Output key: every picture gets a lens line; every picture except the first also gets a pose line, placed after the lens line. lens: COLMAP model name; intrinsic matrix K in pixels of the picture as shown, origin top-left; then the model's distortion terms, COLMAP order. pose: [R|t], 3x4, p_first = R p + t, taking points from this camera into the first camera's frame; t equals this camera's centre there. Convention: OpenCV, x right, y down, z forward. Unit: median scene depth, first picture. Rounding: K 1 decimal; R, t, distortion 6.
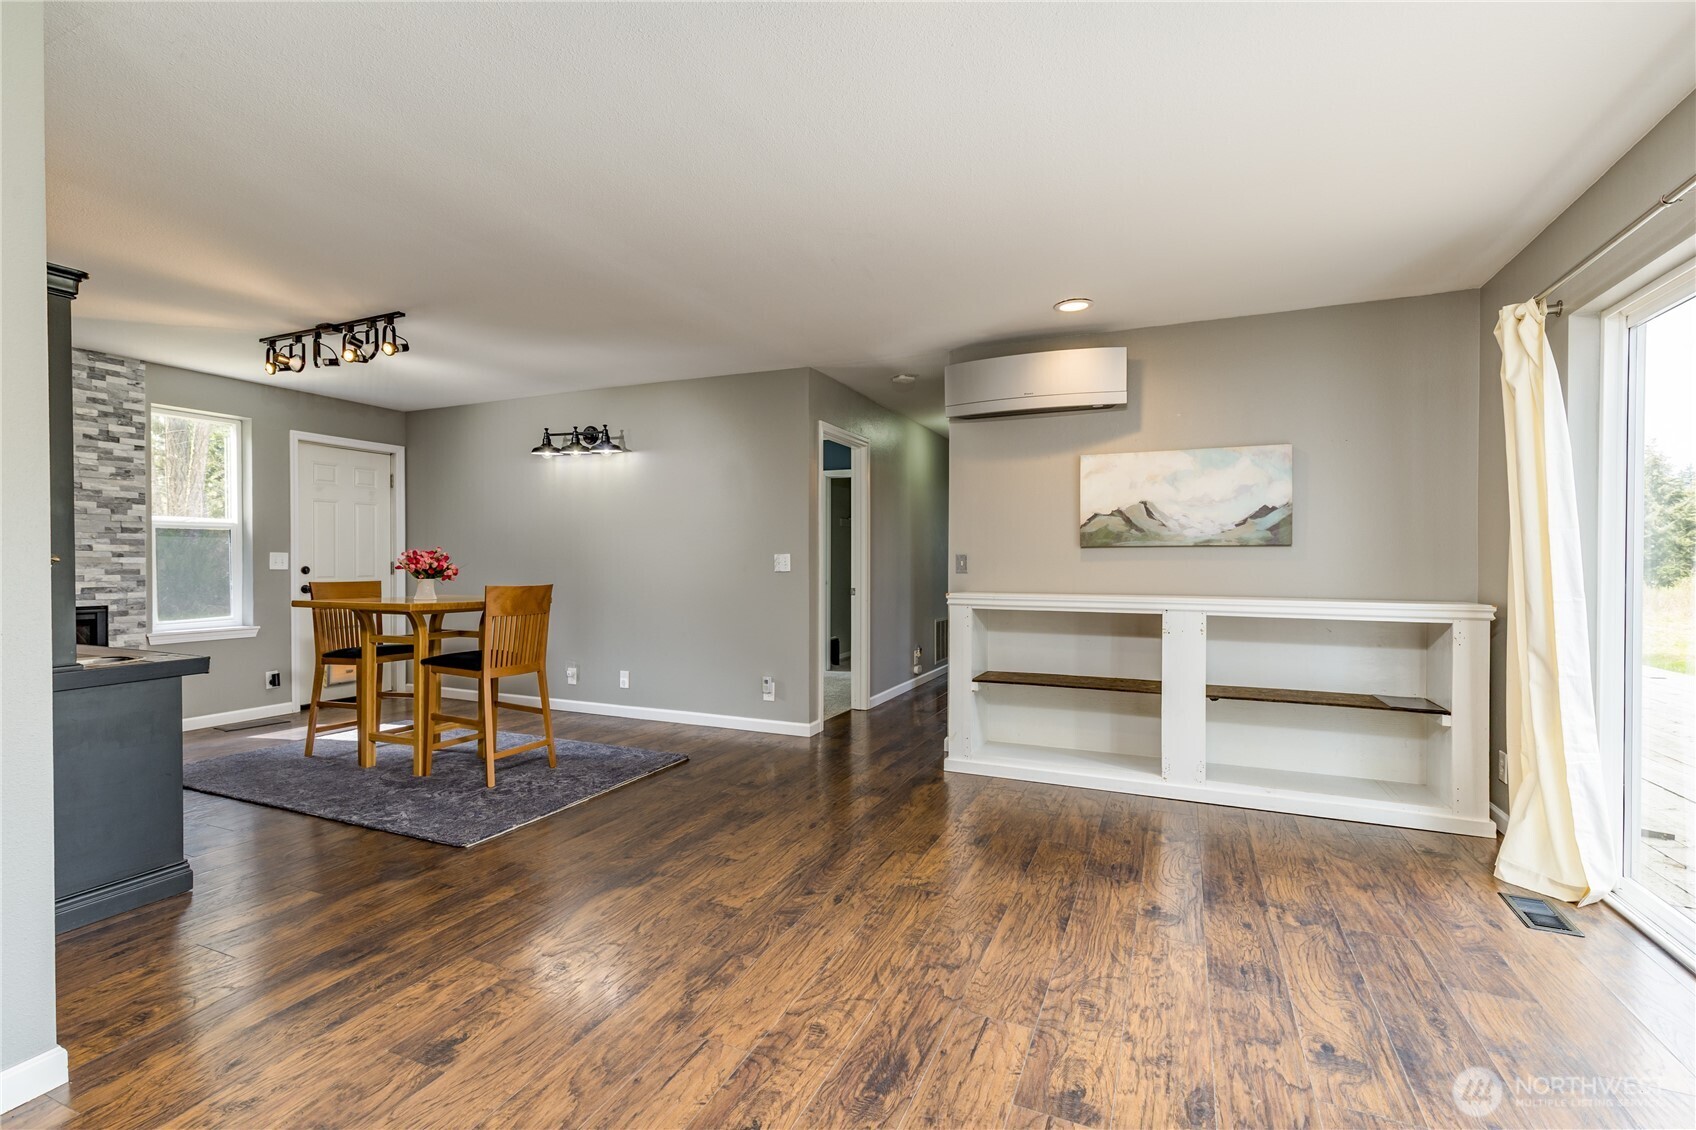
lens RADIAL K [[766.8, 0, 846.1], [0, 766.8, 566.7], [0, 0, 1]] dist [0.007604, -0.001125]
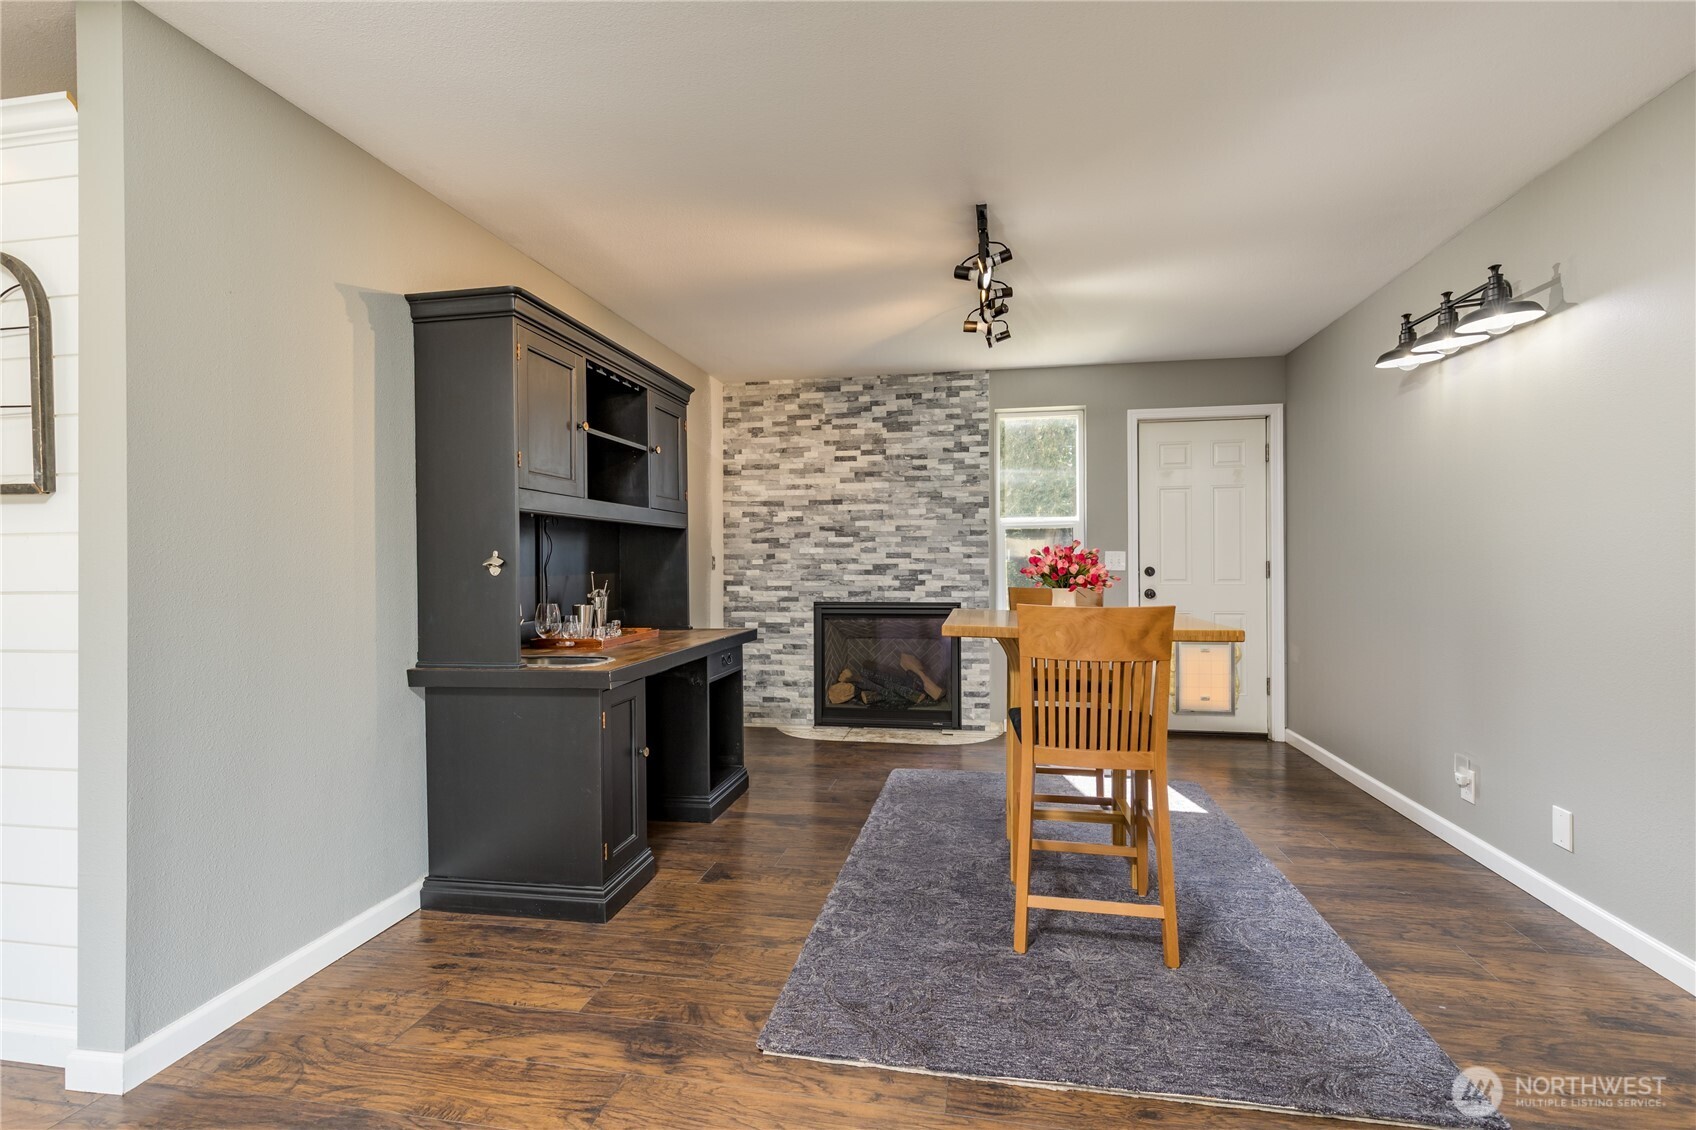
lens RADIAL K [[766.8, 0, 847.7], [0, 766.8, 561.2], [0, 0, 1]] dist [0.007604, -0.001125]
pose [[0.227962, -0.002929, -0.973666, 0.058345], [-0.001233, 0.999994, -0.003297, -0.004489], [0.973669, 0.001953, 0.227957, 0.590384]]
